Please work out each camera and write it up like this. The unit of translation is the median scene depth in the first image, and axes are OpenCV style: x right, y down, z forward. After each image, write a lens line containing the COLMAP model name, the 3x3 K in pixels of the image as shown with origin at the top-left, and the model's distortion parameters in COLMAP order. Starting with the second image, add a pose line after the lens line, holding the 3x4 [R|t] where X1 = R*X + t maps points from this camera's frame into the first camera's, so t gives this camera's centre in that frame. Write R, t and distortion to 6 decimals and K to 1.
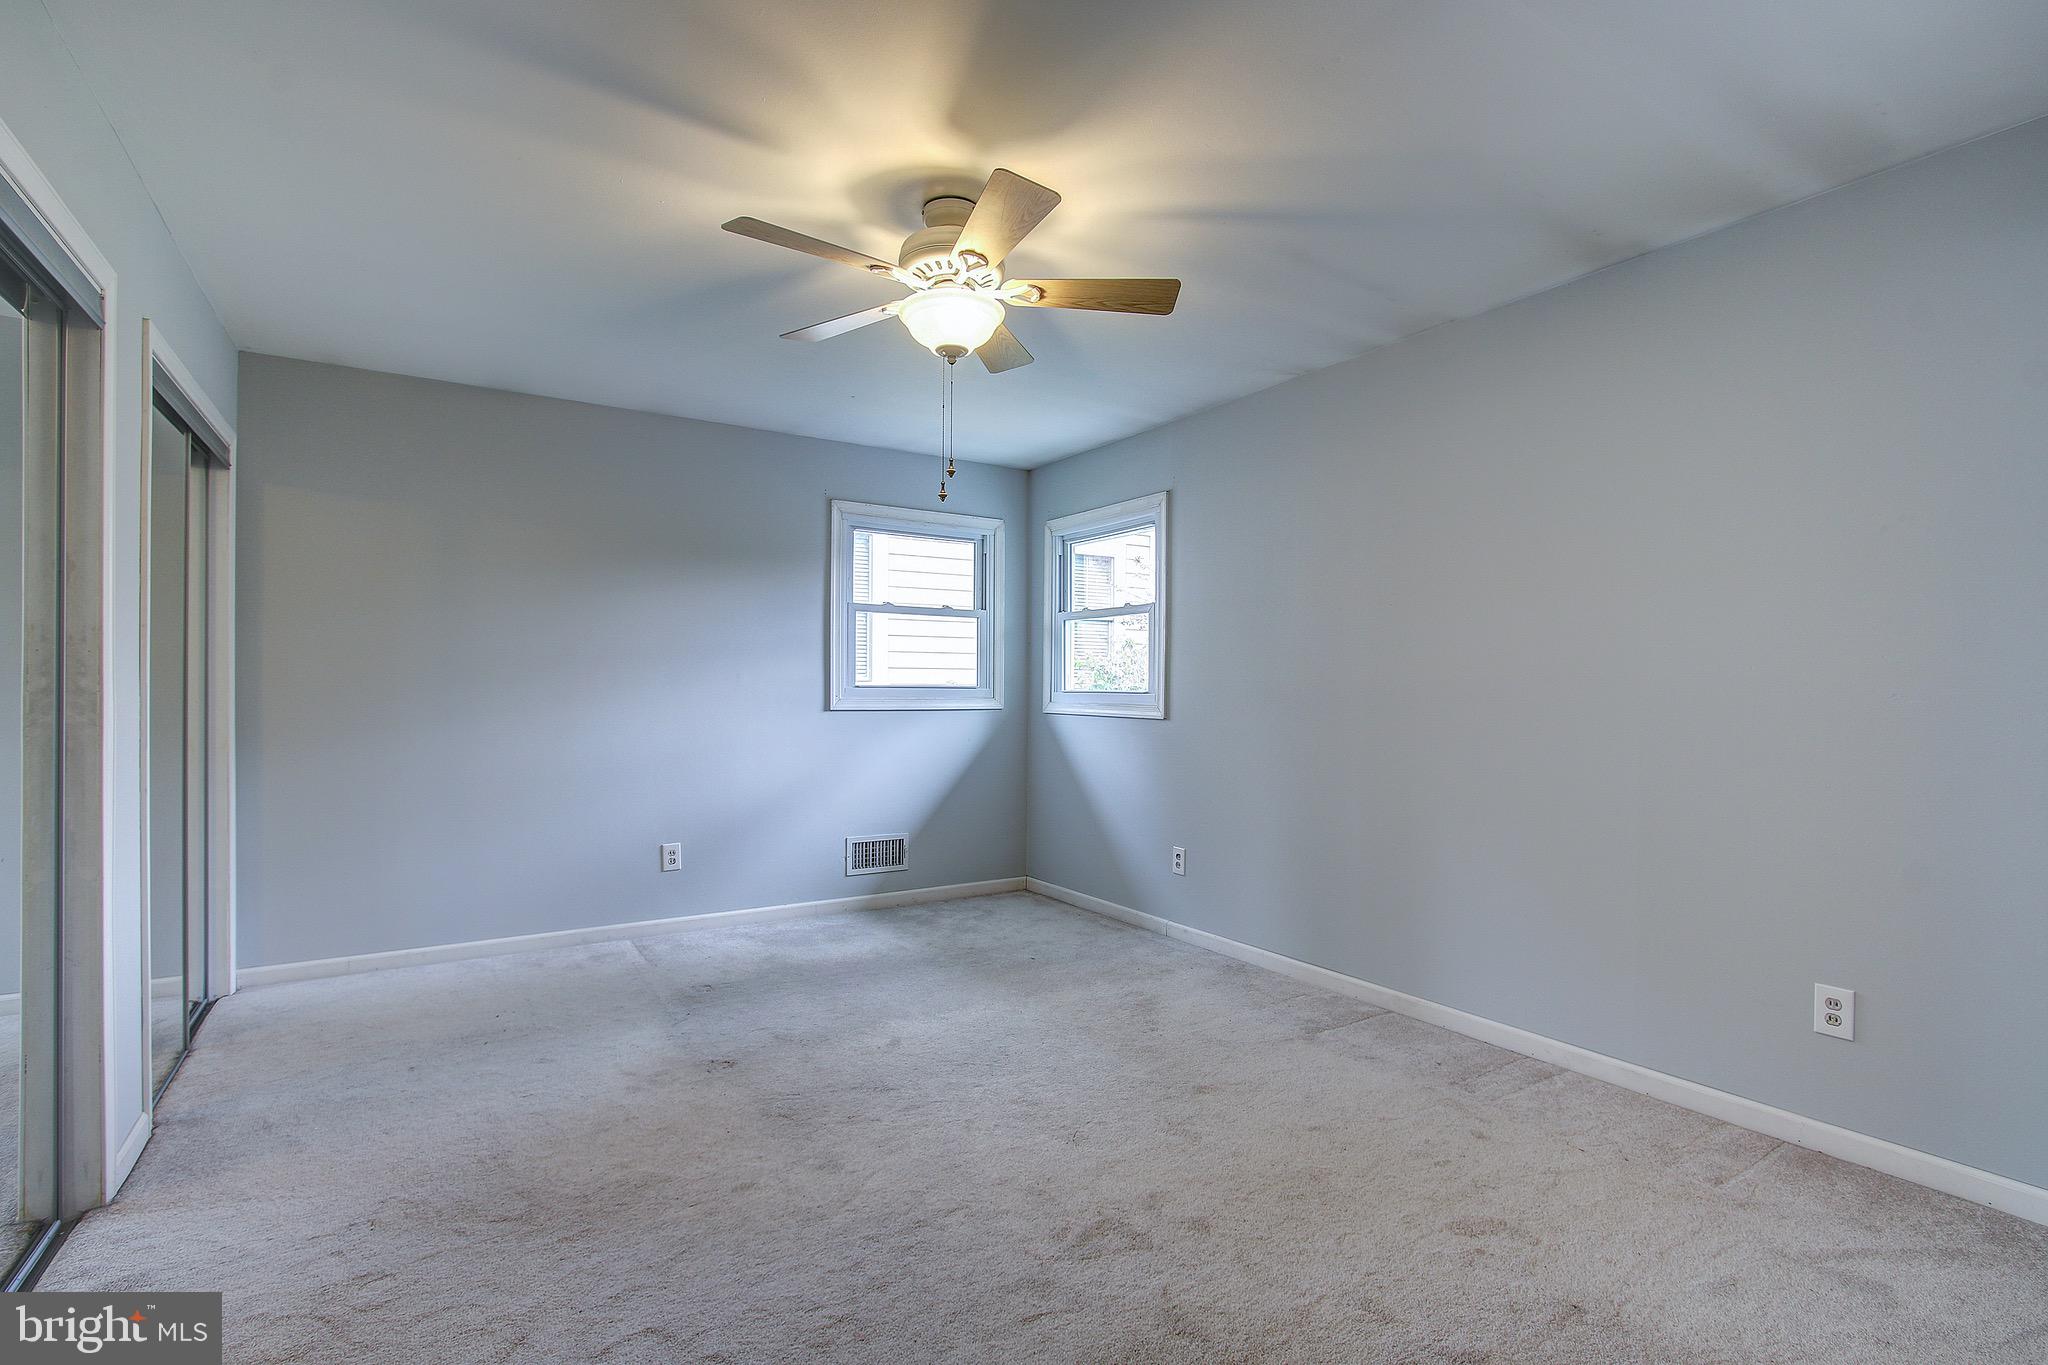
lens RADIAL K [[946.2, 0, 1040.8], [0, 946.2, 681.1], [0, 0, 1]] dist [-0.012743, 0.003359]
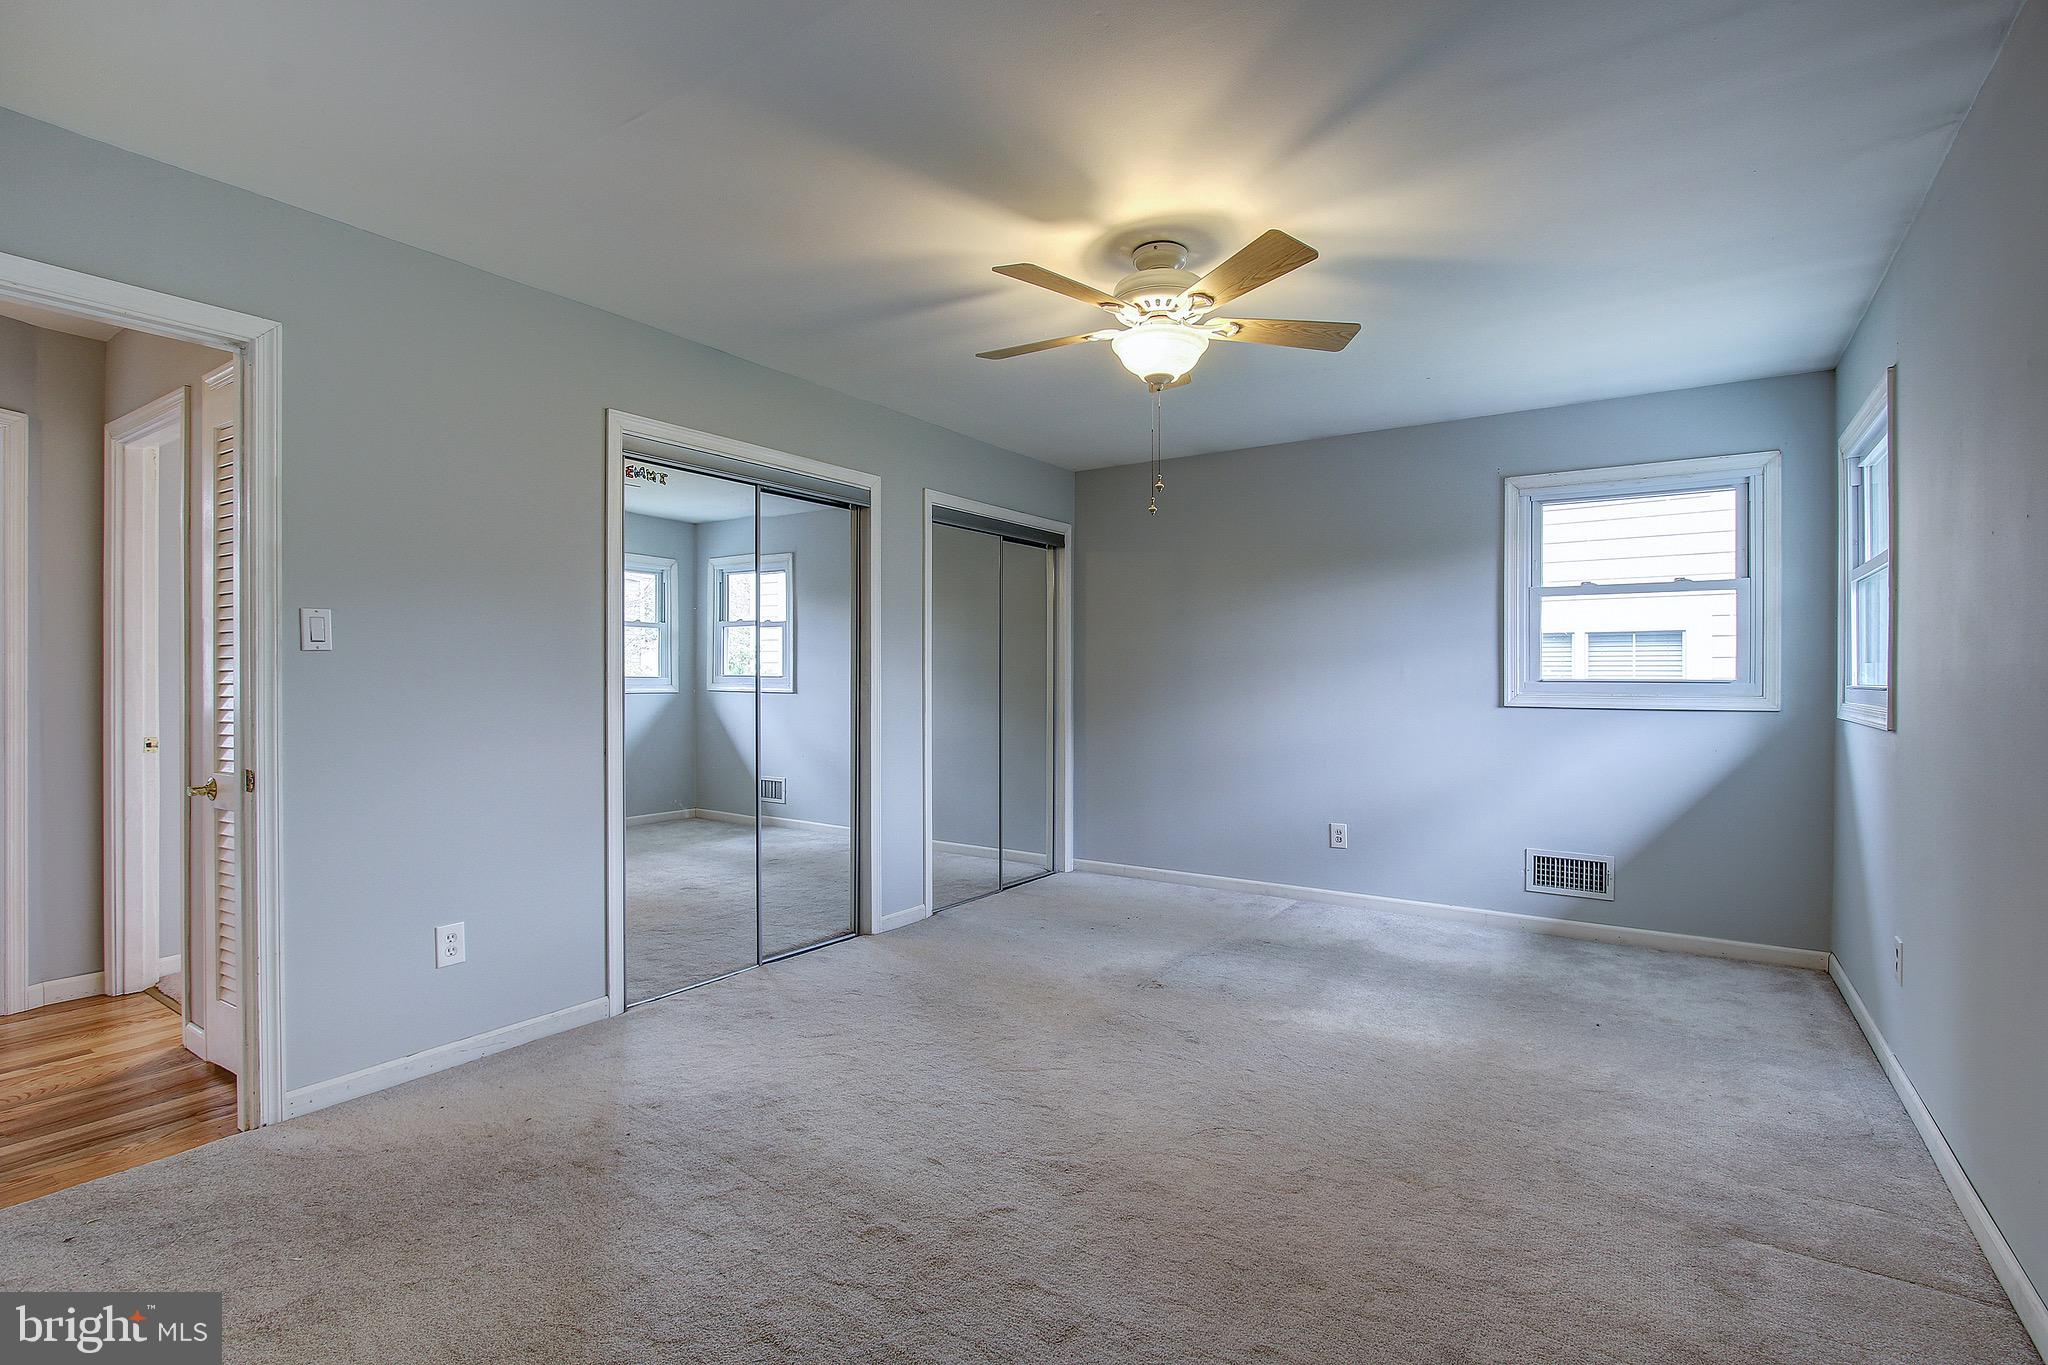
lens RADIAL K [[946.2, 0, 1039.9], [0, 946.2, 676.8], [0, 0, 1]] dist [-0.012743, 0.003359]
pose [[0.399119, -0.007865, -0.916865, 0.472061], [0.004629, 0.999968, -0.006563, 0.006129], [0.916887, -0.001625, 0.399143, 0.234424]]
